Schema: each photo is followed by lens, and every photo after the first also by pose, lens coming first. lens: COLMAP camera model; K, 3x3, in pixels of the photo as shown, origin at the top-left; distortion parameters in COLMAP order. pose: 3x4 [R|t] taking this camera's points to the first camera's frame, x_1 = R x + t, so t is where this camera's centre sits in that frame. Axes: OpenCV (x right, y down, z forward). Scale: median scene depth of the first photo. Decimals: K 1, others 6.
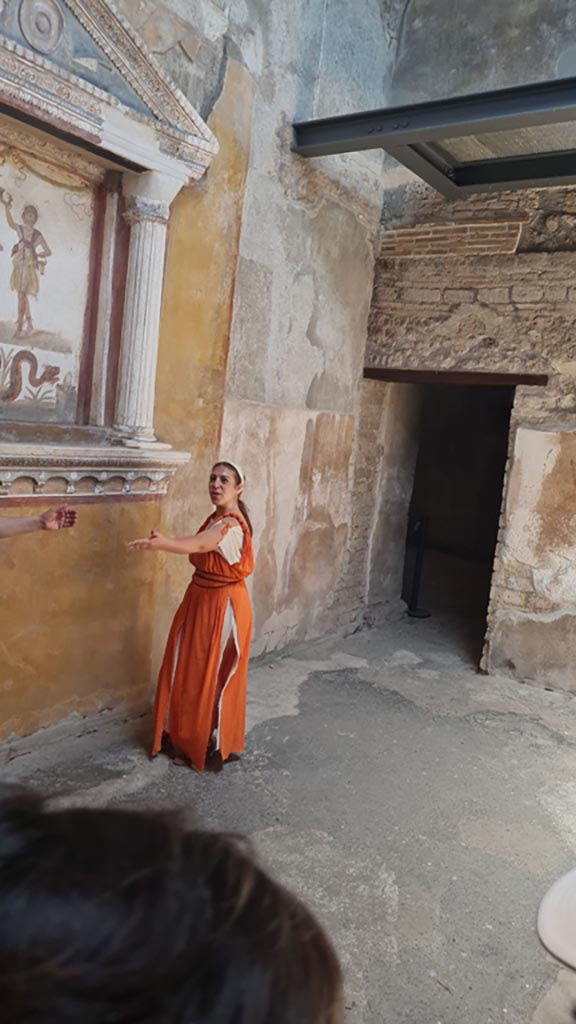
lens RADIAL K [[769.5, 0, 288.0], [0, 769.5, 512.0], [0, 0, 1]] dist [0.027705, -0.009190]
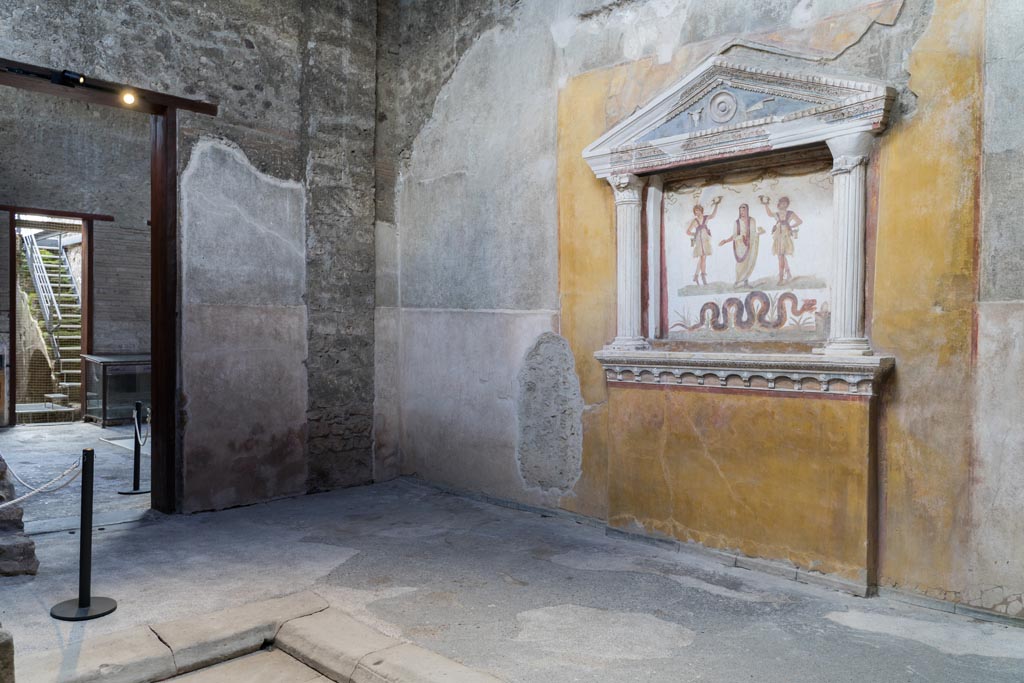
lens RADIAL K [[805.8, 0, 512.0], [0, 805.8, 341.5], [0, 0, 1]] dist [-0.003127, -0.001214]
pose [[-0.177791, -0.092469, -0.979714, 0.874915], [-0.134887, 0.988468, -0.068817, 0.039738], [0.974780, 0.119916, -0.188214, 0.567280]]
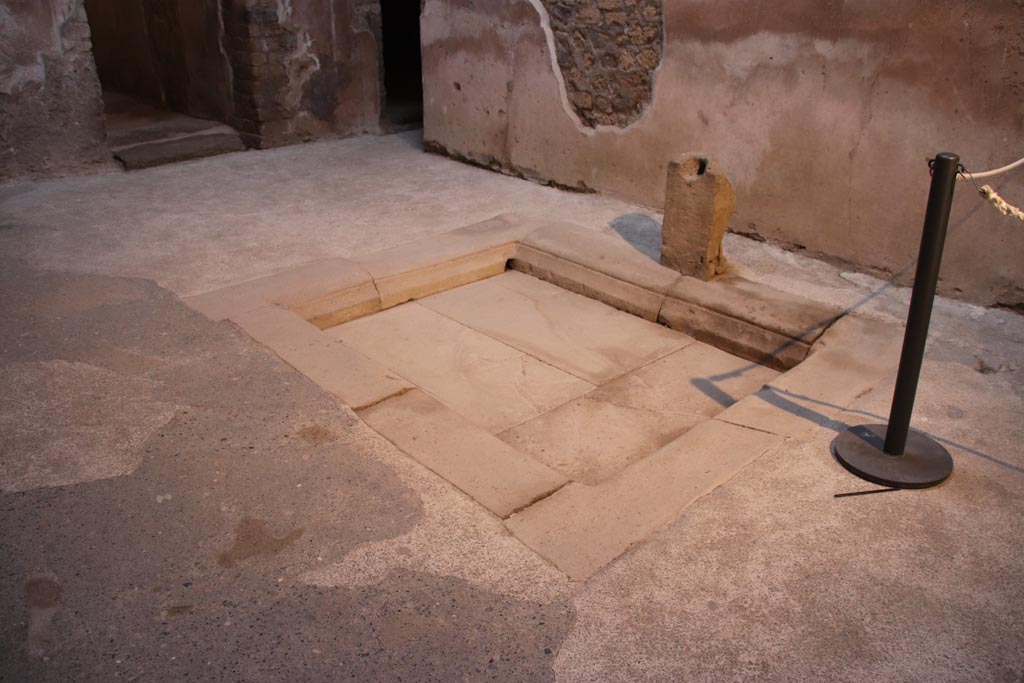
lens RADIAL K [[868.1, 0, 512.0], [0, 868.1, 341.5], [0, 0, 1]] dist [-0.146320, 0.156866]
pose [[0.198850, -0.504060, 0.840466, -0.362586], [0.124354, 0.863637, 0.488535, -0.001274], [-0.972108, 0.007370, 0.234416, 0.110814]]
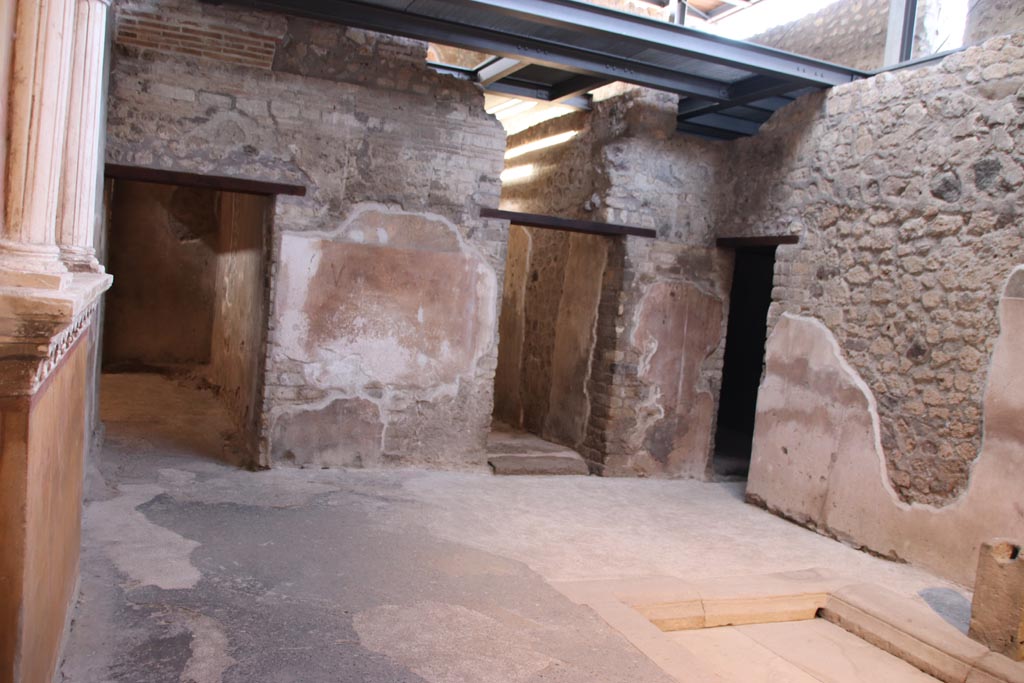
lens RADIAL K [[868.1, 0, 512.0], [0, 868.1, 341.5], [0, 0, 1]] dist [-0.146320, 0.156866]
pose [[0.534136, -0.102534, 0.839158, -0.552748], [0.053640, 0.994728, 0.087400, -0.049247], [-0.843695, -0.001671, 0.536820, 0.098667]]
